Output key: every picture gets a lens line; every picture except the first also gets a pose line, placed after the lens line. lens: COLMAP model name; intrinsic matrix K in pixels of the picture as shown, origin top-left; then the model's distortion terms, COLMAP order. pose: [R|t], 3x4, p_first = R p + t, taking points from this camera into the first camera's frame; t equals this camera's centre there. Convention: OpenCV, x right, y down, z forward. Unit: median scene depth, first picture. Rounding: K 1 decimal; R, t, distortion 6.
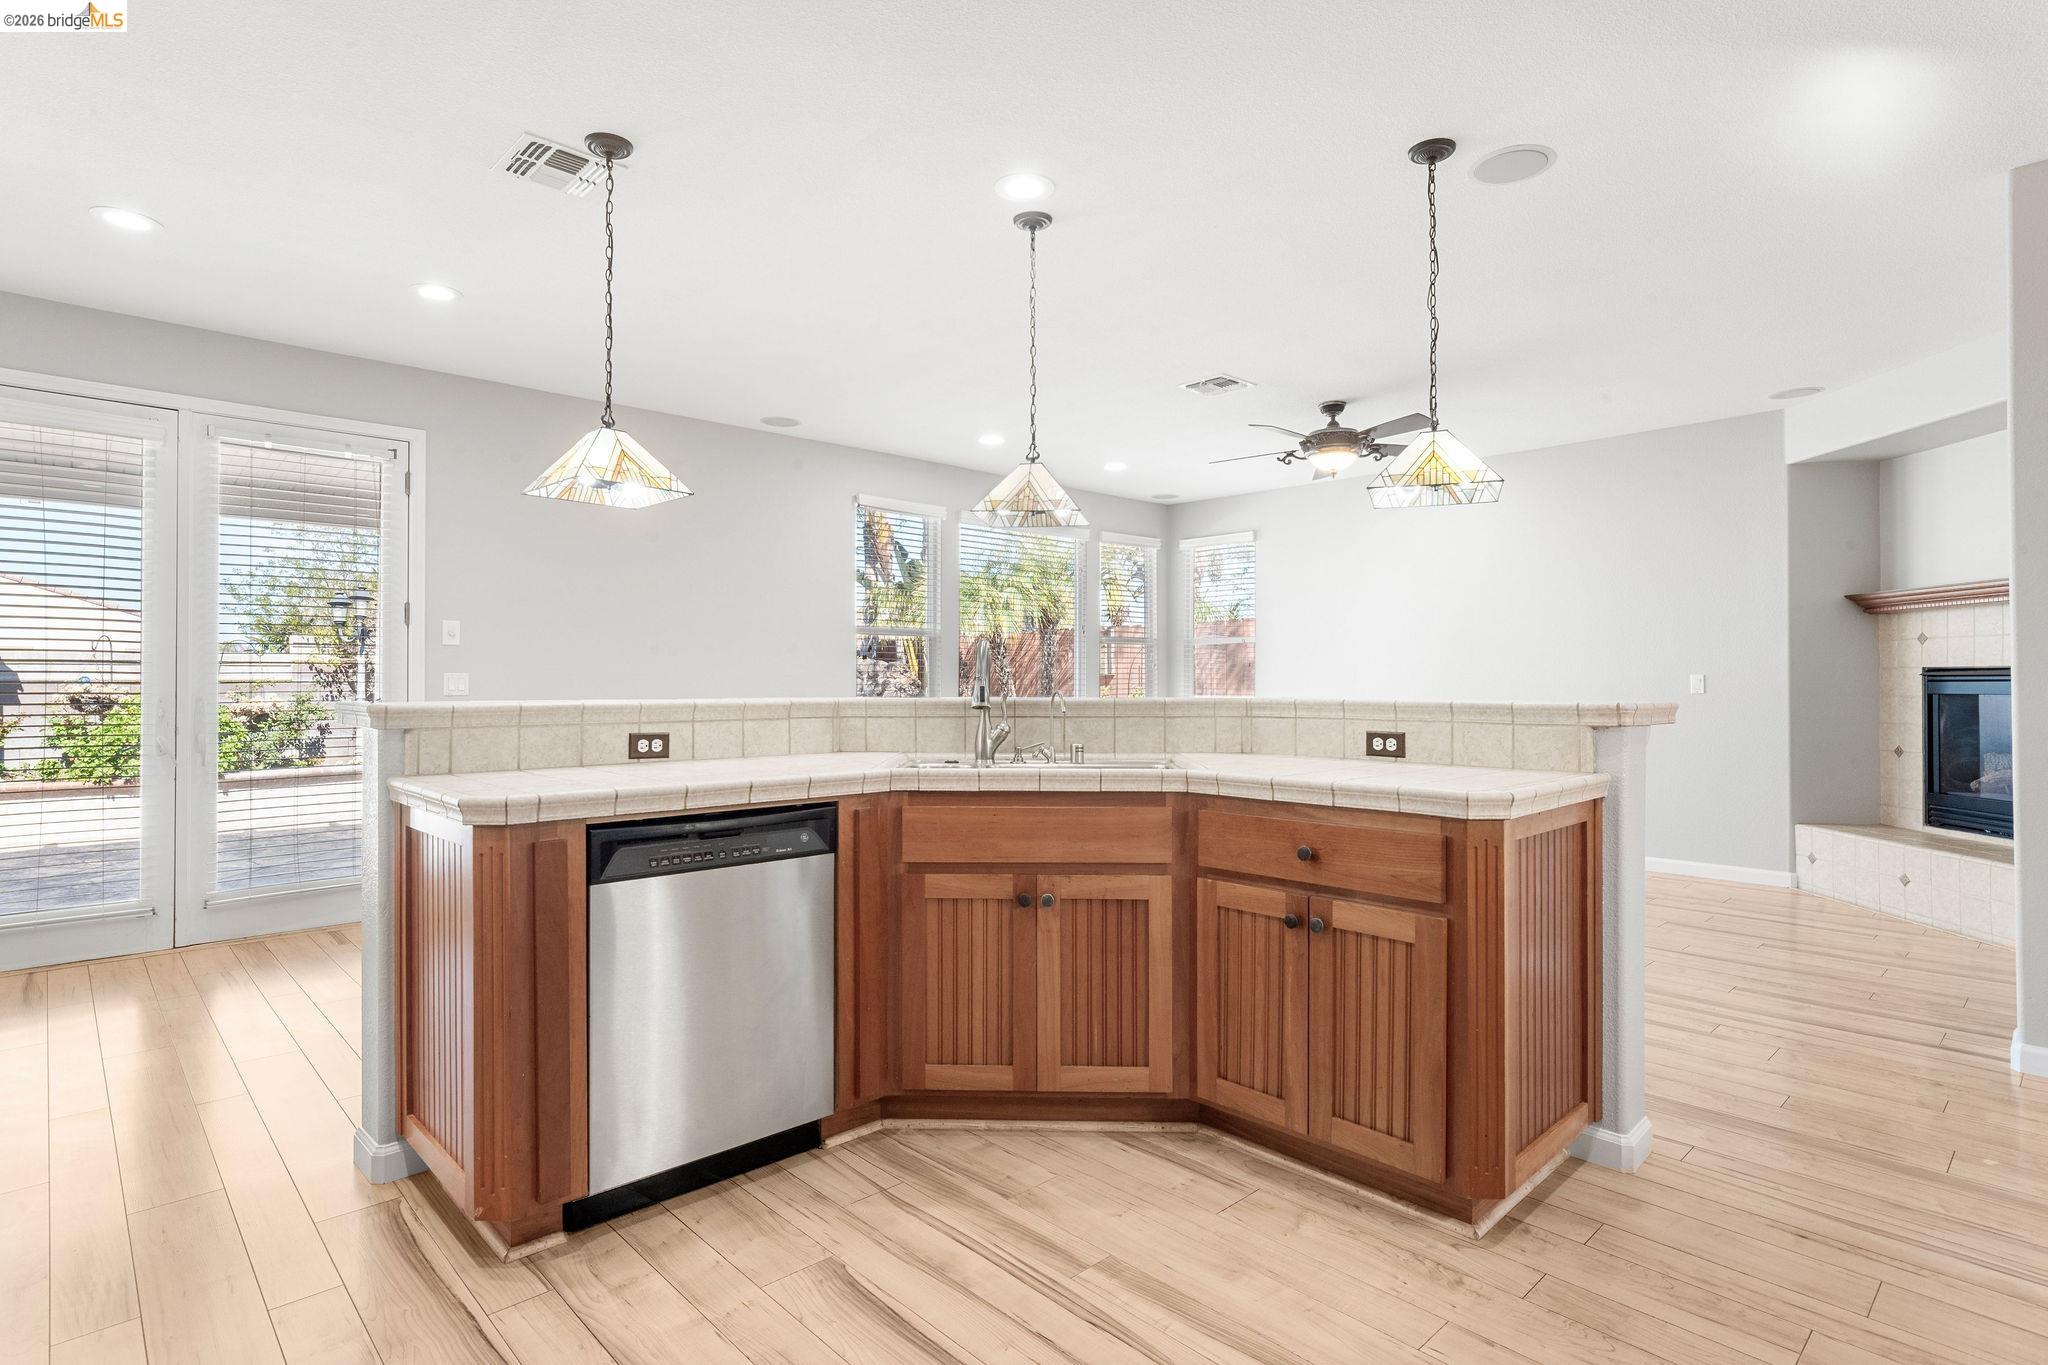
lens RADIAL K [[1037.3, 0, 1024.0], [0, 1037.3, 682.5], [0, 0, 1]] dist [0.001485, 0.000154]
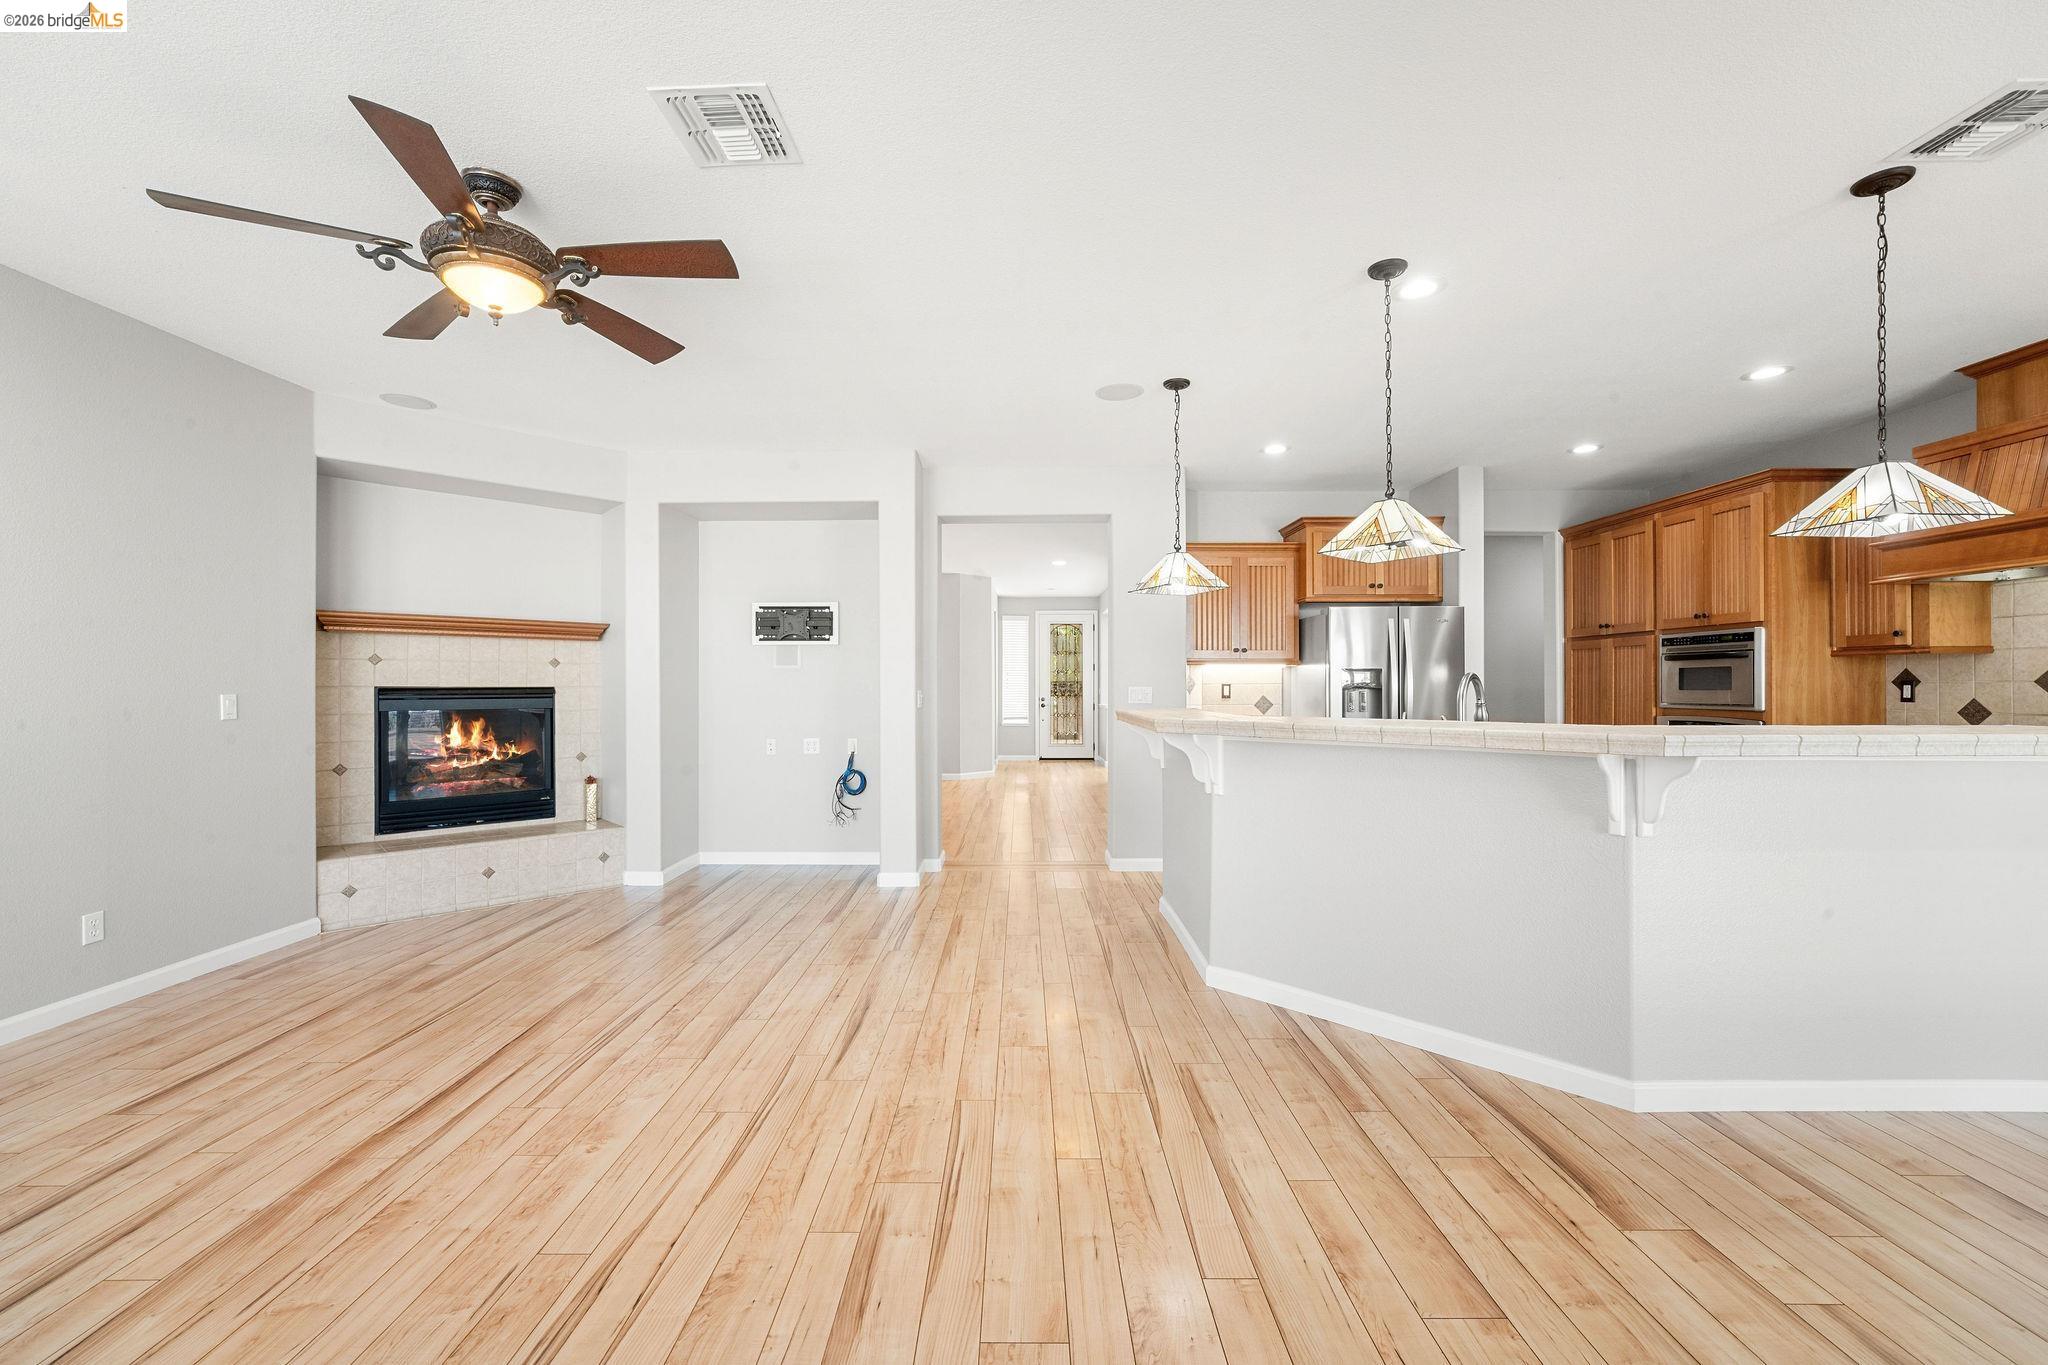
lens RADIAL K [[822.1, 0, 1018.0], [0, 822.1, 684.8], [0, 0, 1]] dist [-0.024231, 0.010458]
pose [[-0.719346, 0.002759, 0.694646, -0.180987], [-0.001729, 0.999982, -0.005762, -0.012905], [-0.694649, -0.005346, -0.719329, 1.134617]]
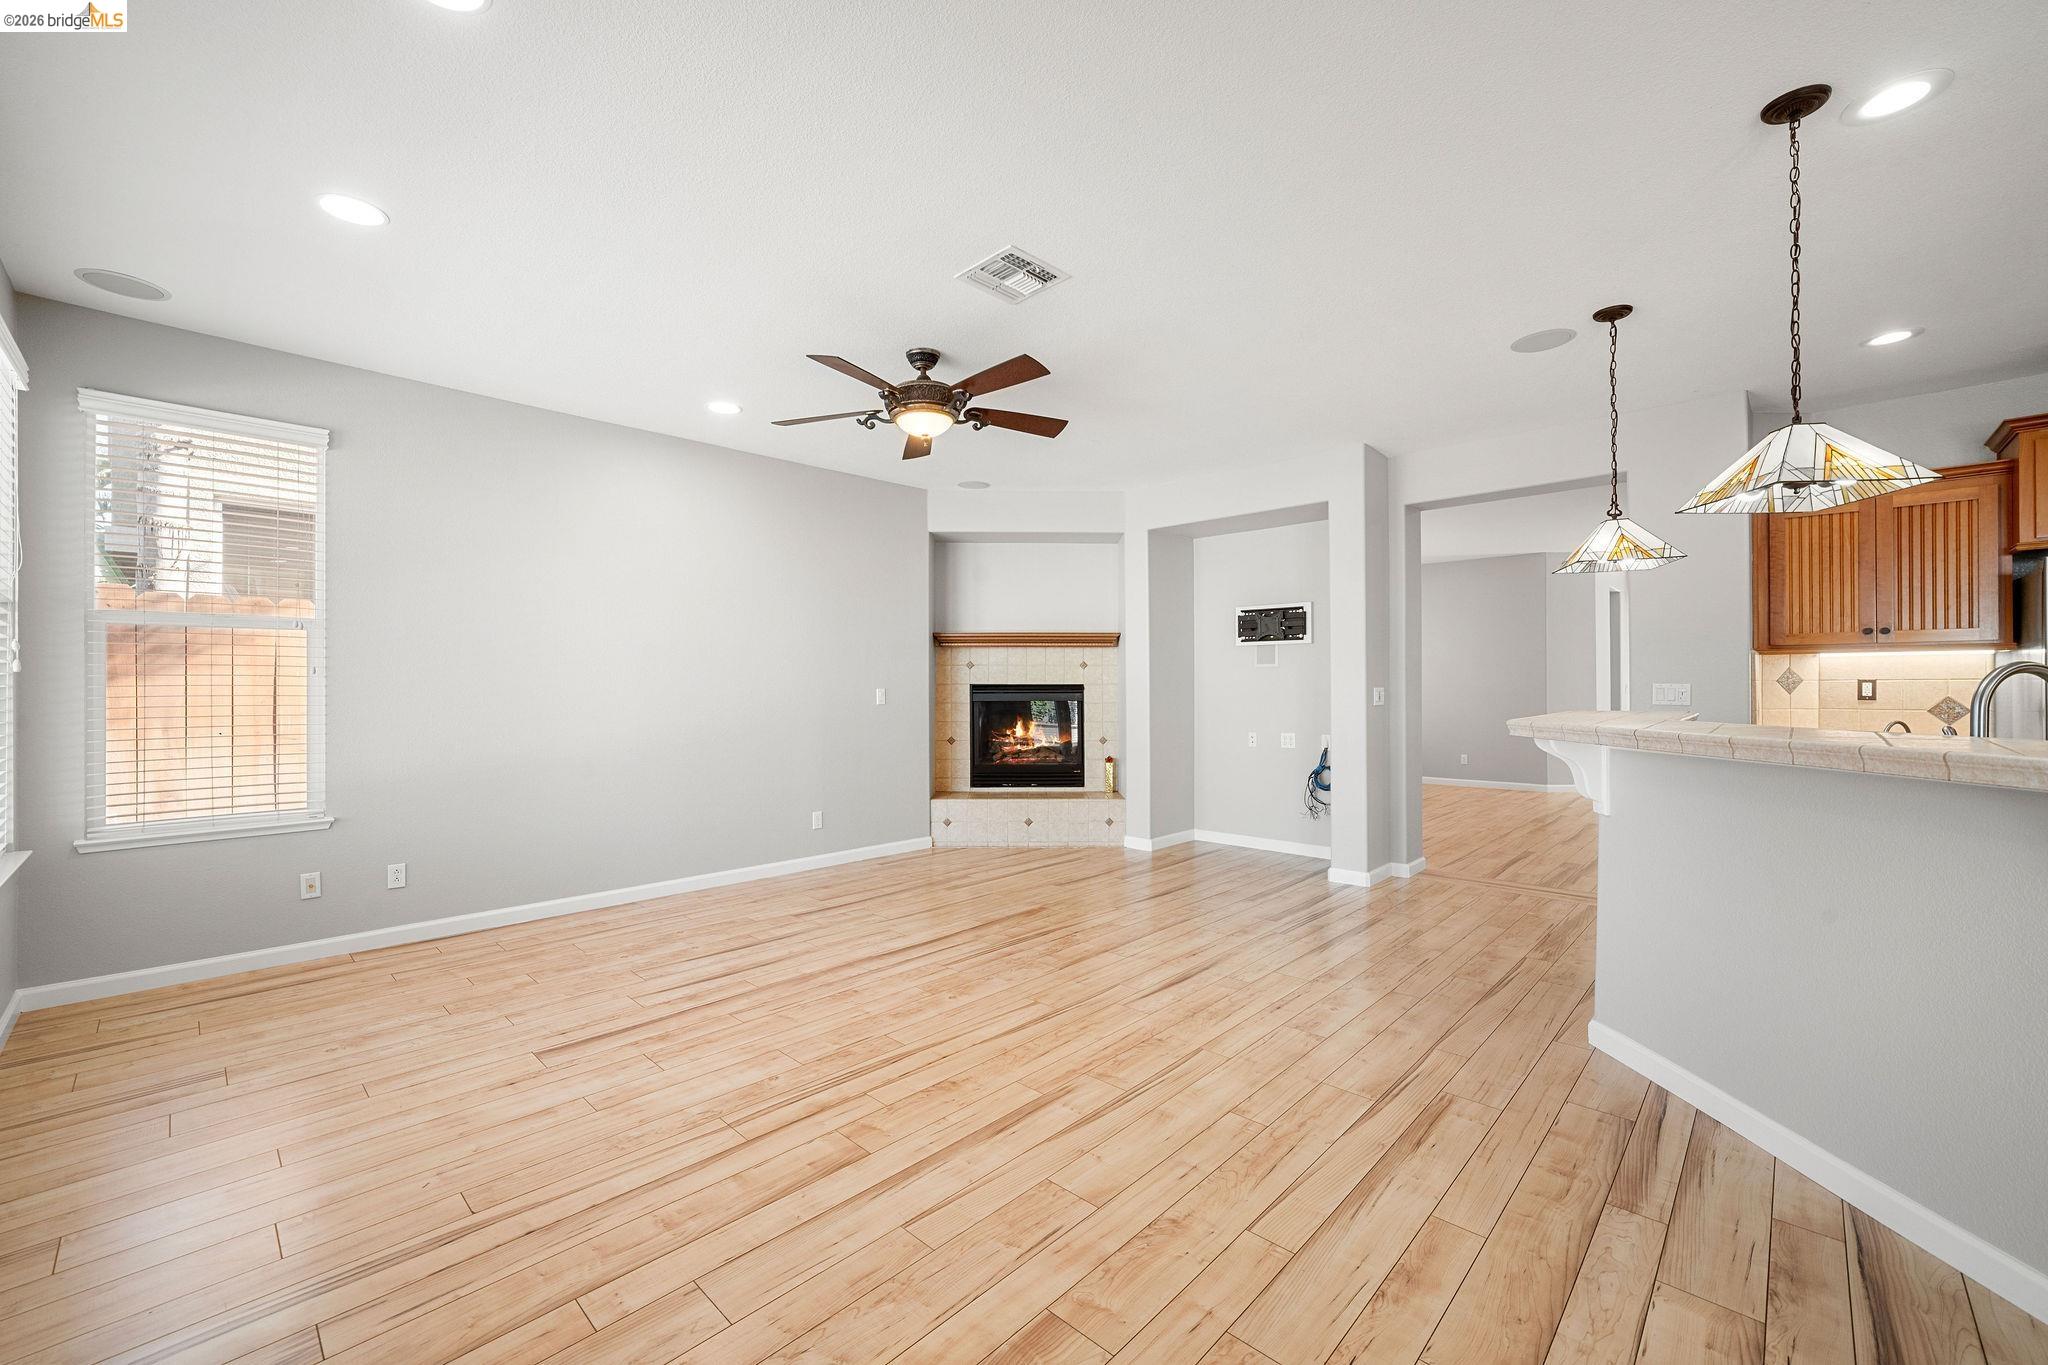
lens RADIAL K [[822.1, 0, 1018.0], [0, 822.1, 684.8], [0, 0, 1]] dist [-0.024231, 0.010458]
pose [[-0.042401, 0.000573, 0.999101, -0.342428], [-0.003291, 0.999994, -0.000713, -0.013057], [-0.999095, -0.003318, -0.042399, 0.976191]]
